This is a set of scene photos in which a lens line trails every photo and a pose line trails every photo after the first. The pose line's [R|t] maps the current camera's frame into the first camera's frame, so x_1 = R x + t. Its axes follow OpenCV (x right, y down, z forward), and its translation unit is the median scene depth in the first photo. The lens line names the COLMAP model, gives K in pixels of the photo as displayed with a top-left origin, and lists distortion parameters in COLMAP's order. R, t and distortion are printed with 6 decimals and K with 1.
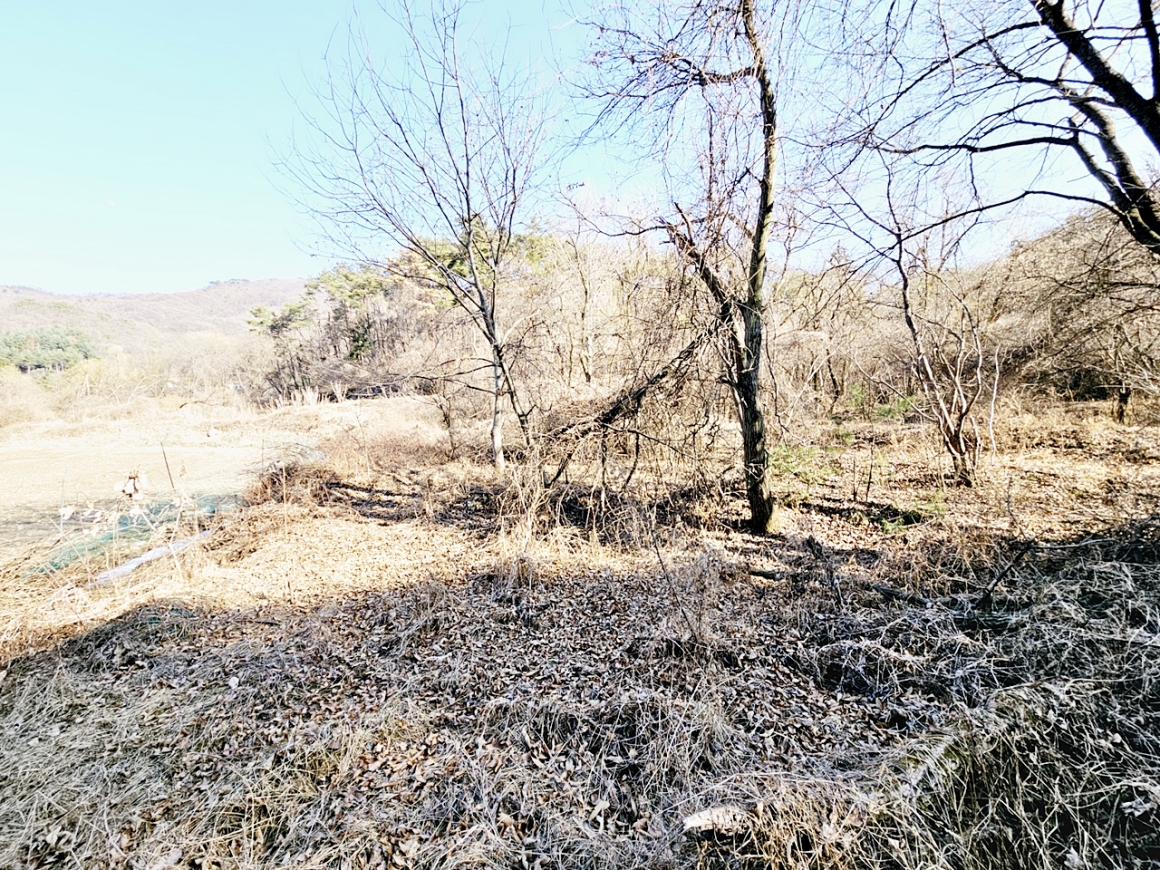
lens RADIAL K [[475.8, 0, 582.1], [0, 475.8, 435.8], [0, 0, 1]] dist [0.001338, 0.000160]
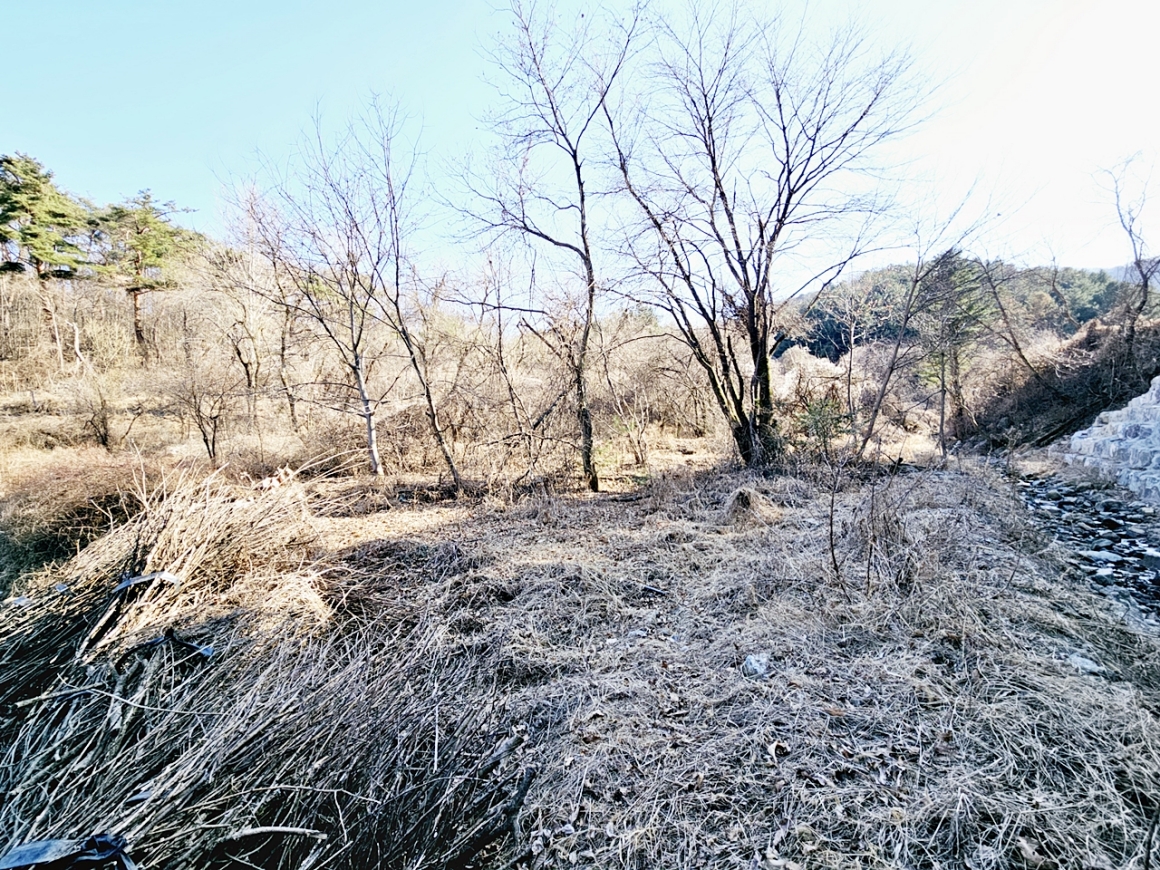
lens RADIAL K [[475.8, 0, 575.1], [0, 475.8, 436.4], [0, 0, 1]] dist [0.001338, 0.000160]
pose [[0.731265, -0.003877, 0.682083, -1.154333], [0.041047, 0.998422, -0.038332, 0.067659], [-0.680858, 0.056028, 0.730270, -0.420951]]
